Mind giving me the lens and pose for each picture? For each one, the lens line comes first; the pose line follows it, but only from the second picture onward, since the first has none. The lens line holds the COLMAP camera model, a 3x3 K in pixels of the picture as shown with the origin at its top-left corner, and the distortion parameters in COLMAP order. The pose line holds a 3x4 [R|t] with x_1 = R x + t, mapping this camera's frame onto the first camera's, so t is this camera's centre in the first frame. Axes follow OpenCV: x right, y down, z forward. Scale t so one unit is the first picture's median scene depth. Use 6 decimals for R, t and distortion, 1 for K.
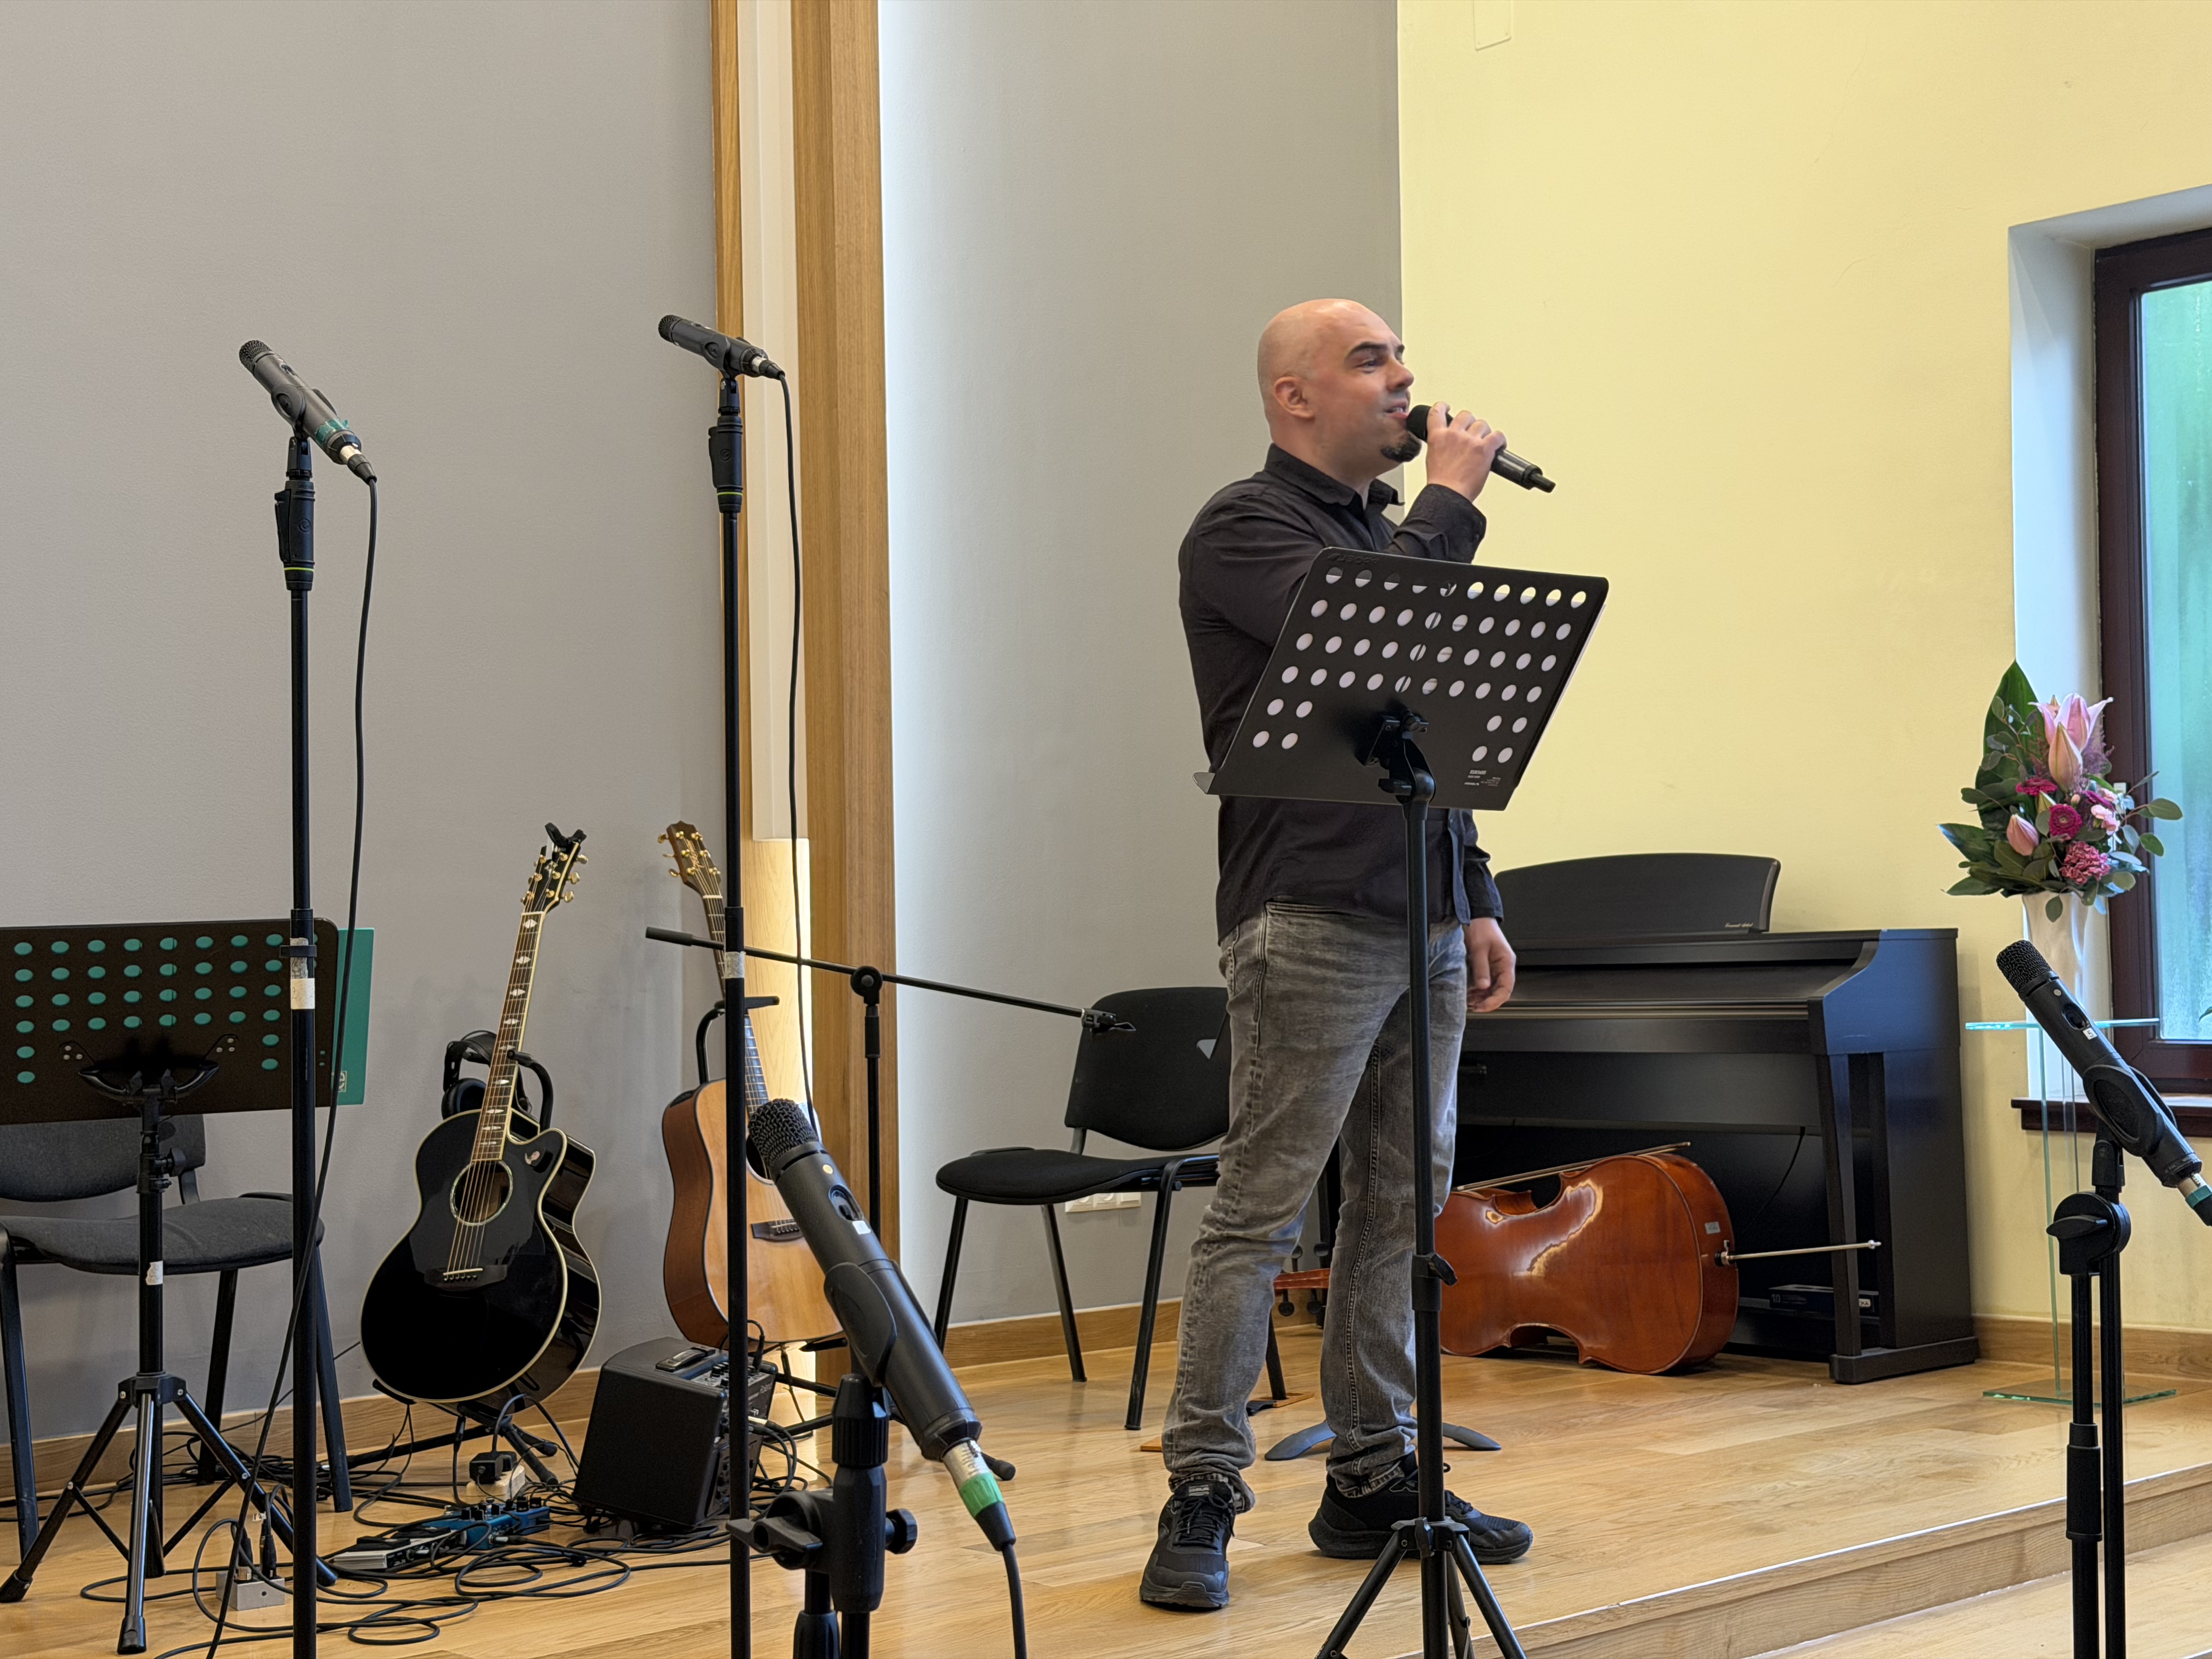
lens RADIAL K [[3051.8, 0, 1095.0], [0, 3051.8, 842.9], [0, 0, 1]] dist [0.180614, -0.384907]
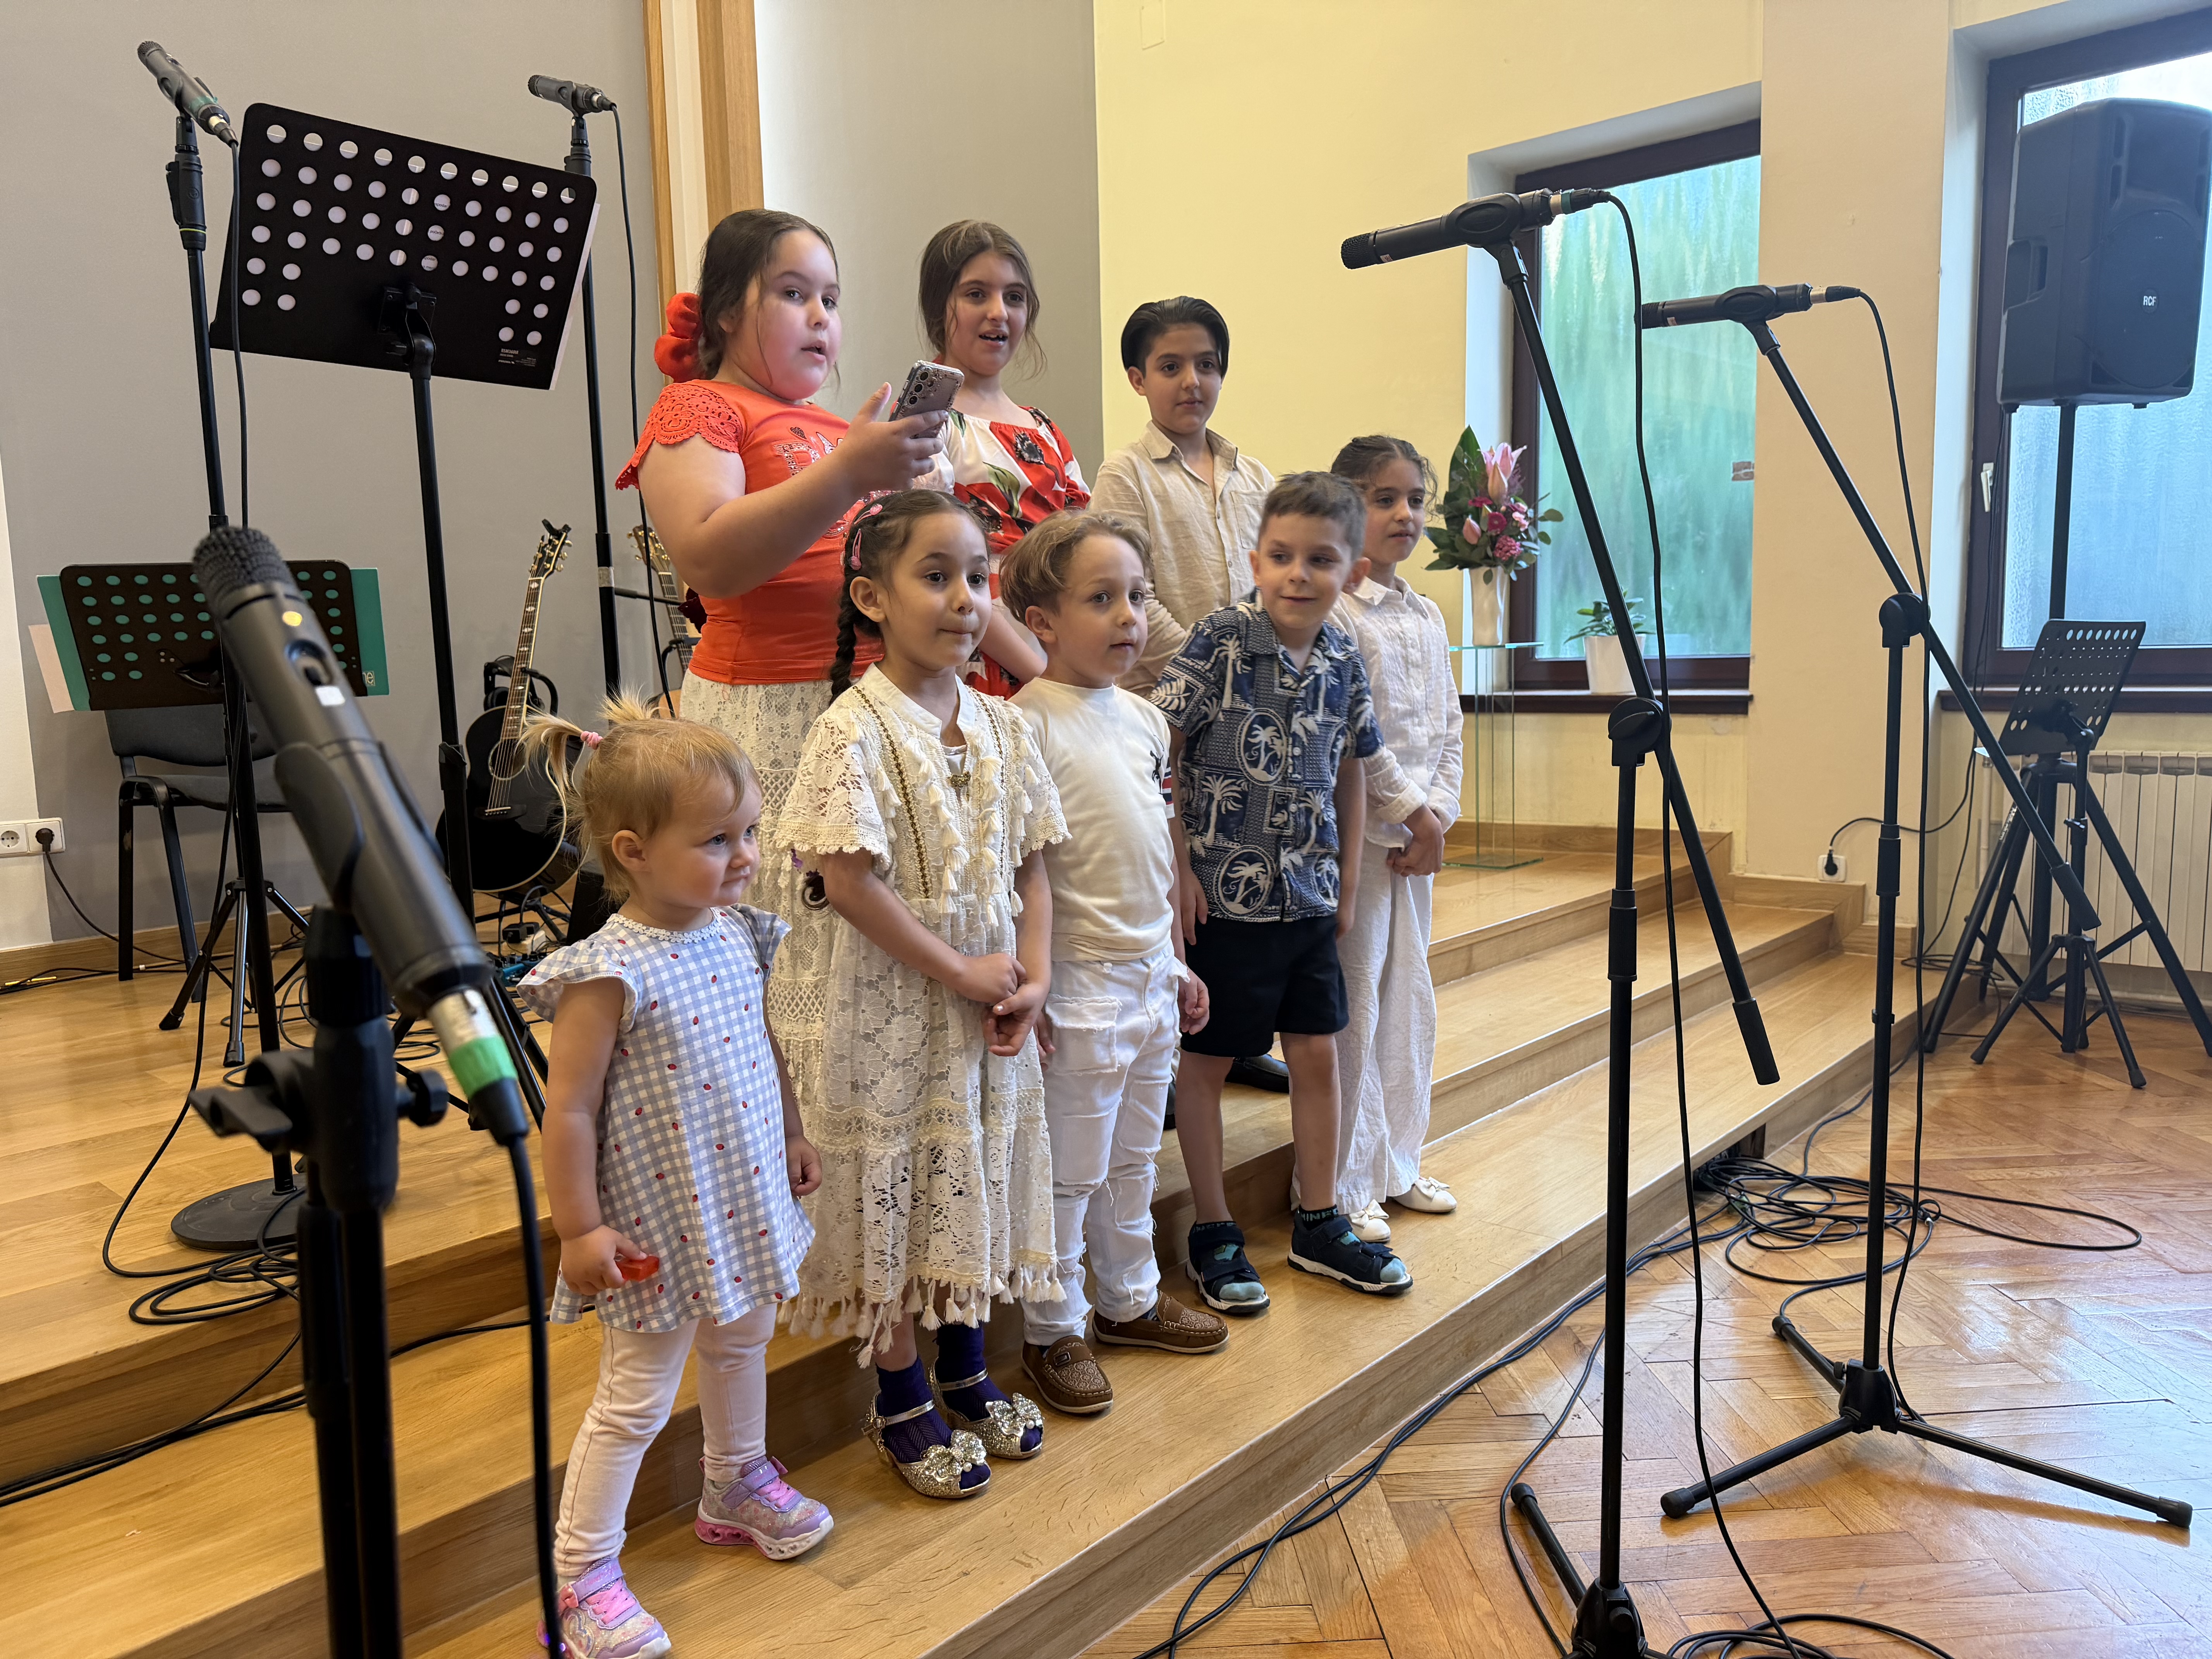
lens RADIAL K [[1554.7, 0, 1109.7], [0, 1554.7, 852.1], [0, 0, 1]] dist [0.006266, -0.028243]
pose [[0.994551, -0.020775, 0.102157, 0.019615], [0.003664, 0.986302, 0.164910, 0.030682], [-0.104183, -0.163637, 0.981004, 0.186129]]
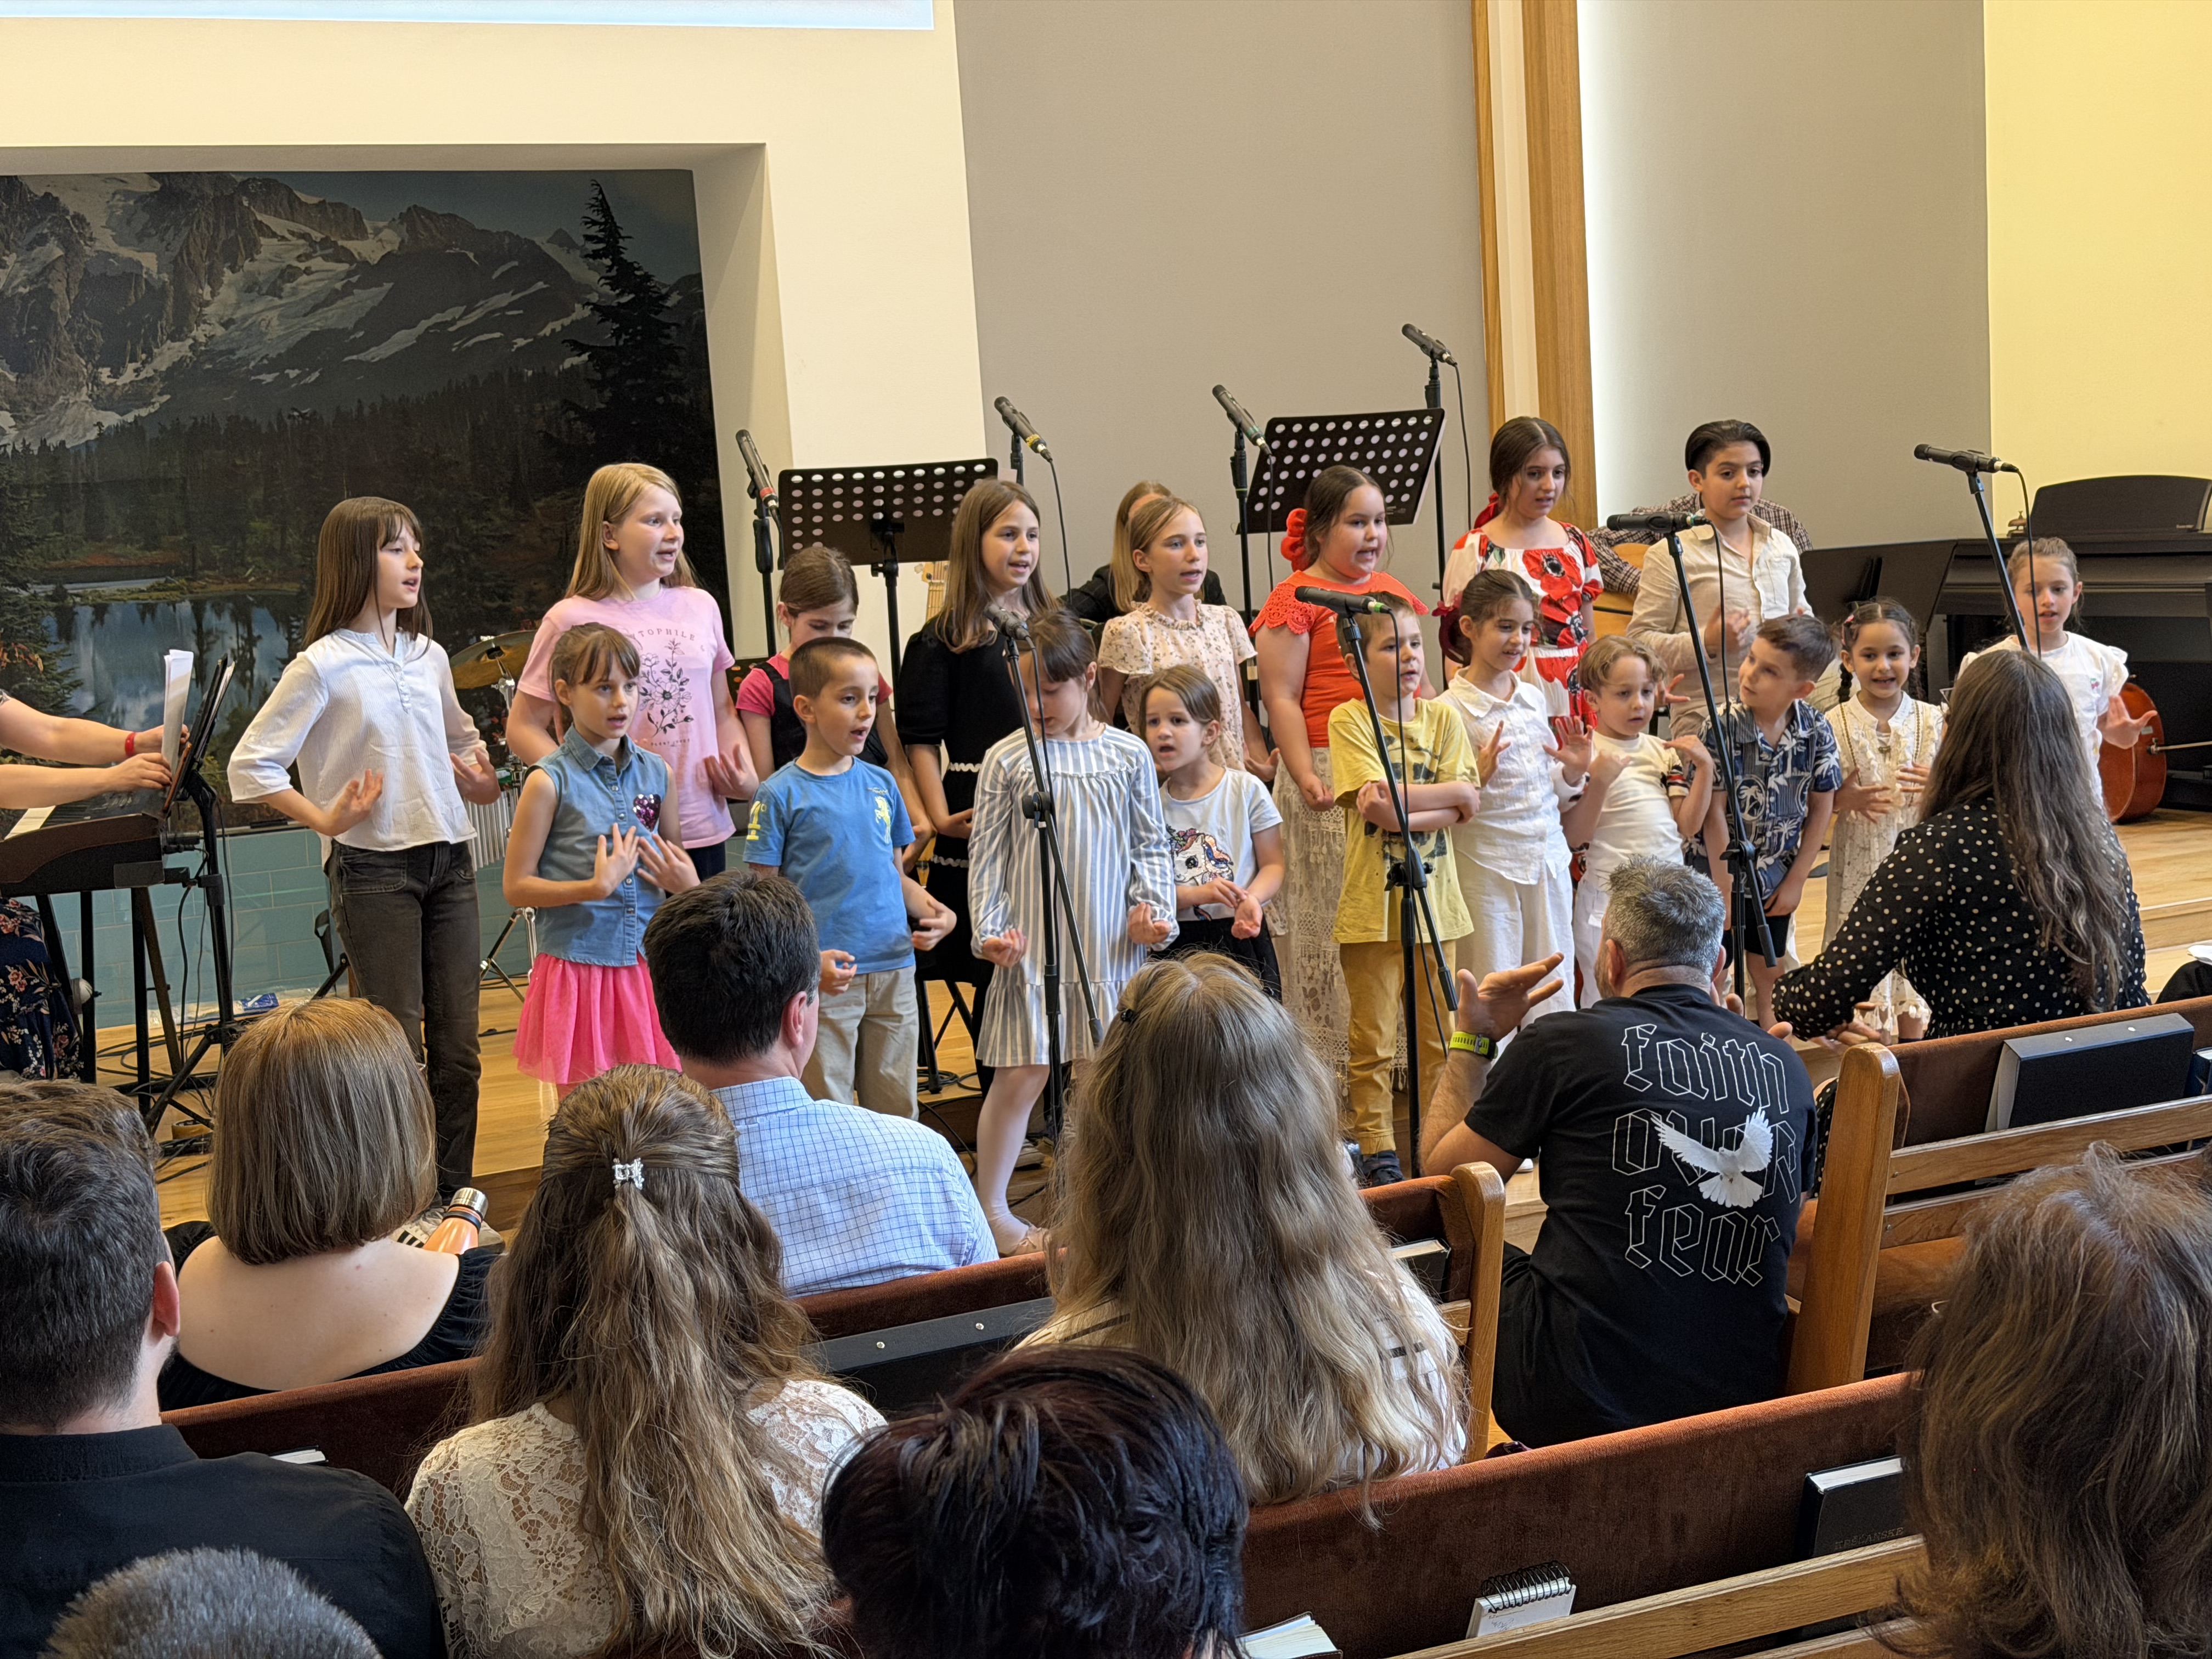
lens RADIAL K [[3051.8, 0, 1095.0], [0, 3051.8, 842.9], [0, 0, 1]] dist [0.180614, -0.384907]
pose [[0.954380, -0.012927, -0.298316, 0.182483], [0.063838, 0.984796, 0.161557, -0.118075], [0.291692, -0.173231, 0.940695, -0.709115]]
